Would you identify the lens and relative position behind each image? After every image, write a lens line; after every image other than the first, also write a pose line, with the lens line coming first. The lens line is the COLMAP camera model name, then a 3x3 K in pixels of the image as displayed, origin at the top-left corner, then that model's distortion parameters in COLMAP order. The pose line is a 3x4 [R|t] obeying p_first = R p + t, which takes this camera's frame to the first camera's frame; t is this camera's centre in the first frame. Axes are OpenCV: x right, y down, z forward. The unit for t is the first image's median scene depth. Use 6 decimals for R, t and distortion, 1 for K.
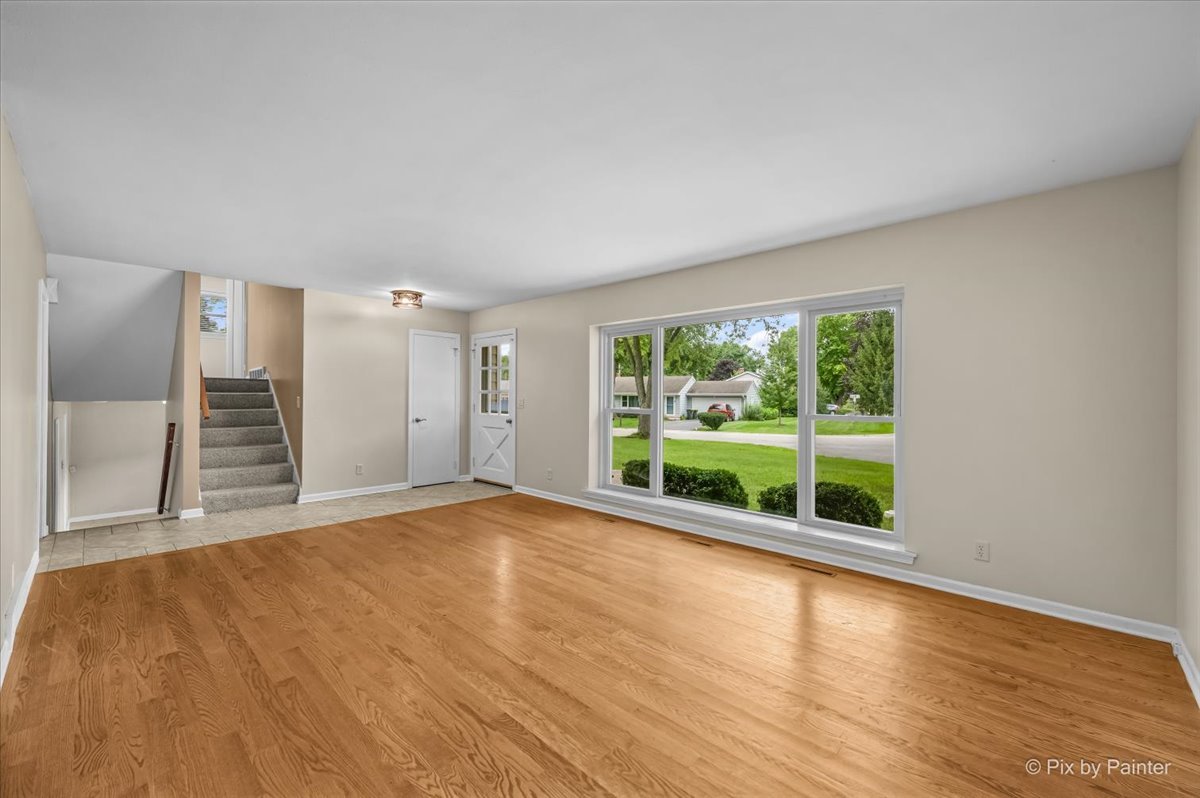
lens RADIAL K [[495.4, 0, 598.1], [0, 495.4, 384.3], [0, 0, 1]] dist [0.002047, 0.000312]
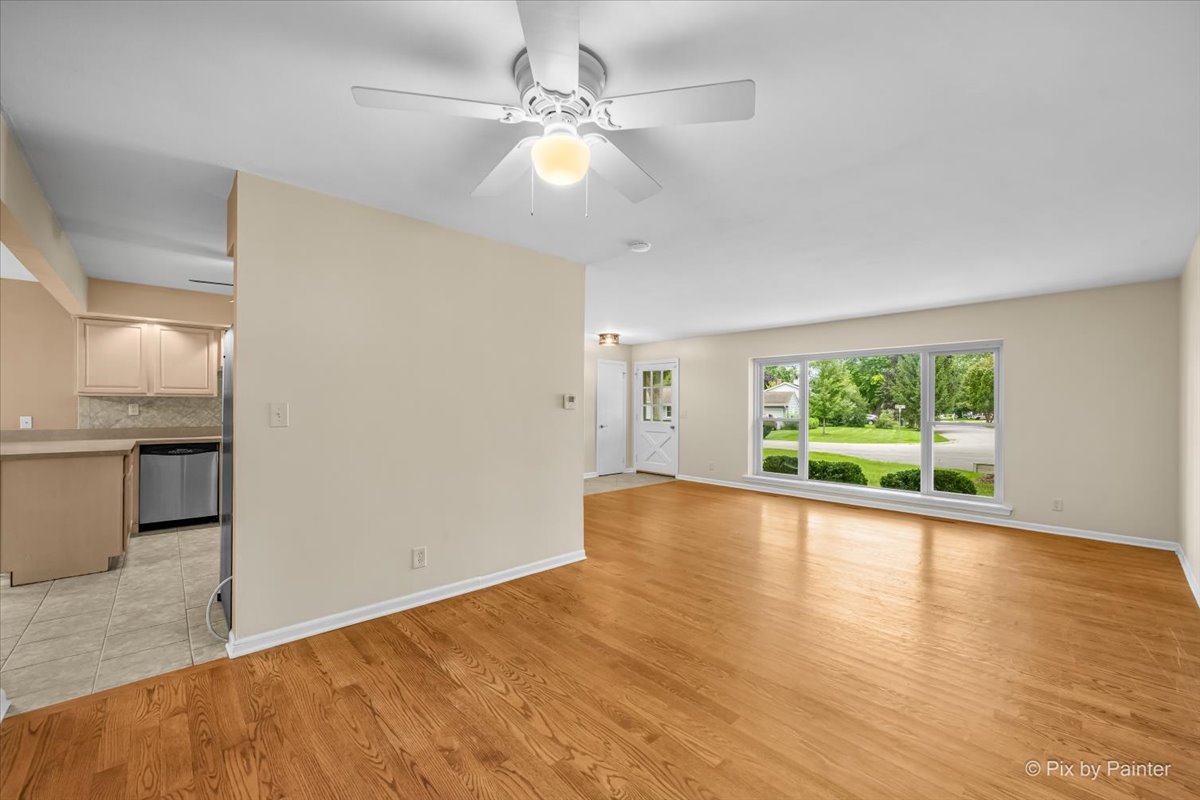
lens RADIAL K [[485.6, 0, 593.2], [0, 485.6, 400.1], [0, 0, 1]] dist [0.001507, 0.000271]
pose [[0.997801, -0.001896, -0.066261, -0.306803], [0.002641, 0.999934, 0.011164, -0.014692], [0.066235, -0.011314, 0.997740, -0.331249]]
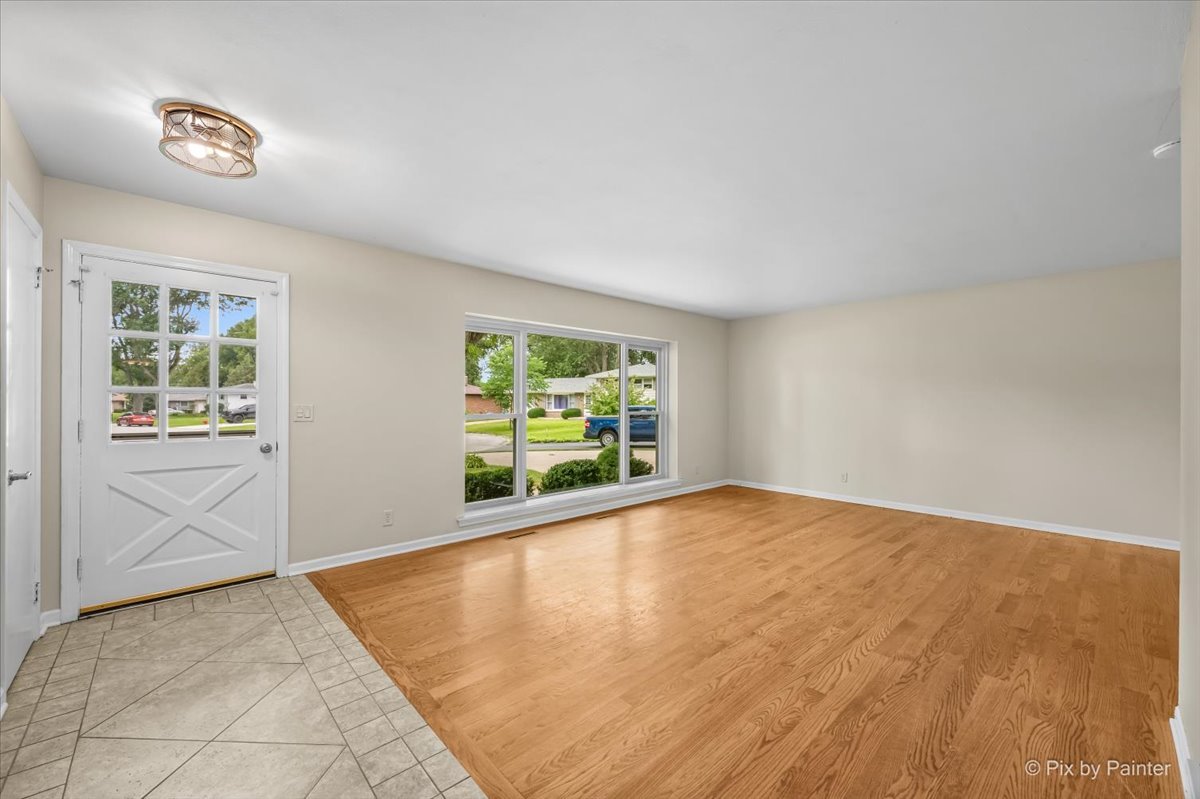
lens RADIAL K [[485.6, 0, 593.2], [0, 485.6, 399.6], [0, 0, 1]] dist [0.001507, 0.000271]
pose [[0.052293, -0.004320, 0.998622, -0.669940], [-0.026950, 0.999620, 0.005736, 0.010246], [-0.998268, -0.027213, 0.052157, 0.633475]]
